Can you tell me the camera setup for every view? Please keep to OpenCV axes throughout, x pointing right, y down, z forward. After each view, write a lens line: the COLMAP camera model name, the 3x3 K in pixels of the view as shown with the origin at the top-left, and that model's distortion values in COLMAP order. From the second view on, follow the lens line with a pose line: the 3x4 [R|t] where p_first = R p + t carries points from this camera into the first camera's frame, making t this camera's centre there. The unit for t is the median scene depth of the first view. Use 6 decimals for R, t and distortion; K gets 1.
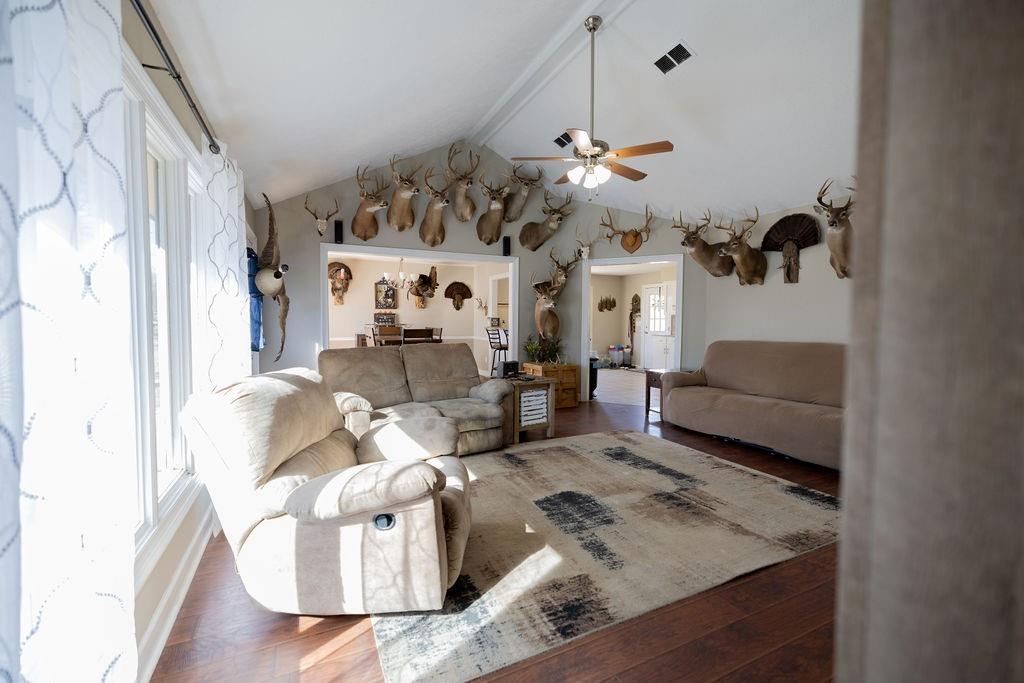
lens RADIAL K [[431.0, 0, 507.7], [0, 431.0, 340.9], [0, 0, 1]] dist [0.002271, 0.000405]
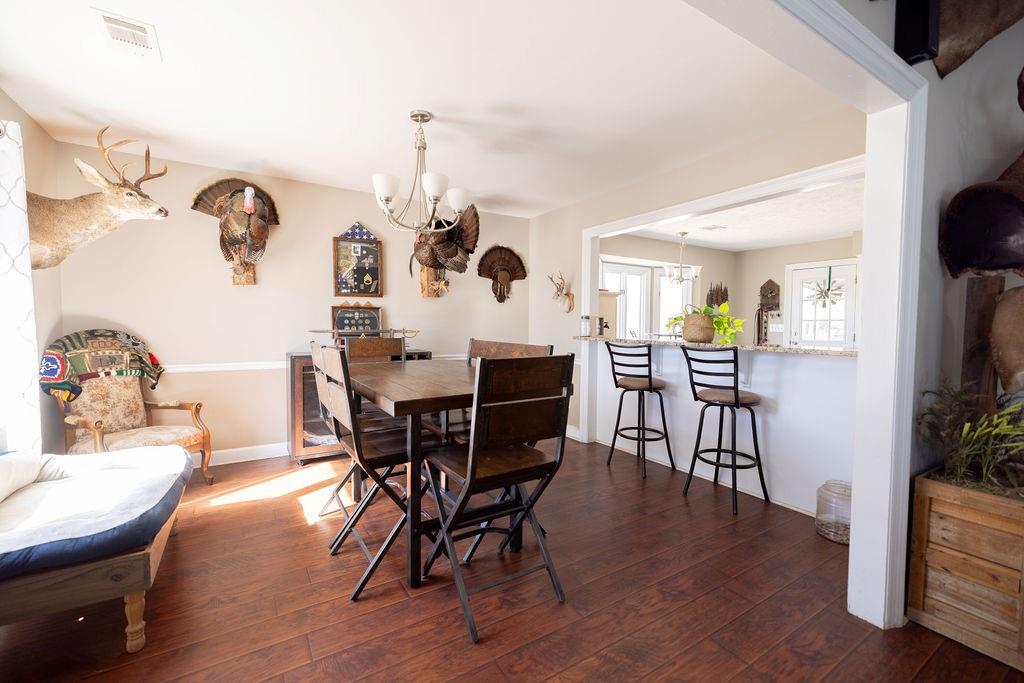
lens RADIAL K [[431.0, 0, 514.3], [0, 431.0, 342.8], [0, 0, 1]] dist [0.002271, 0.000405]
pose [[0.992033, -0.006309, 0.125817, -0.353782], [0.006649, 0.999975, -0.002281, -0.046798], [-0.125800, 0.003099, 0.992051, 1.055501]]
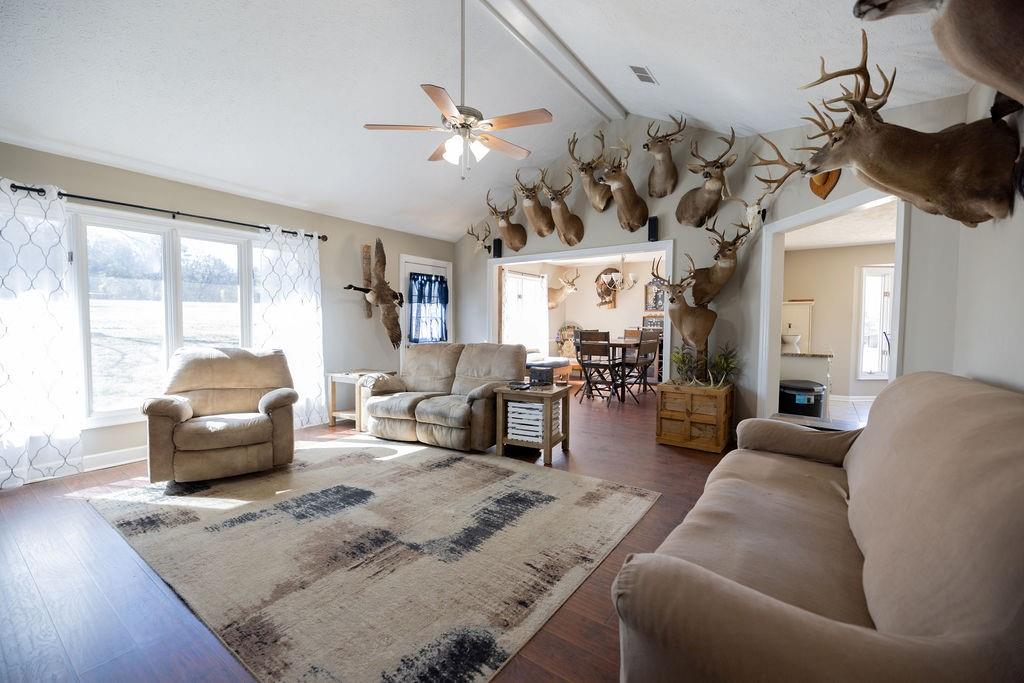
lens RADIAL K [[431.0, 0, 512.8], [0, 431.0, 340.7], [0, 0, 1]] dist [0.002271, 0.000405]
pose [[0.476324, 0.036903, -0.878495, 0.797617], [-0.048225, 0.998711, 0.015806, -0.020408], [0.877946, 0.034837, 0.477490, 0.555326]]
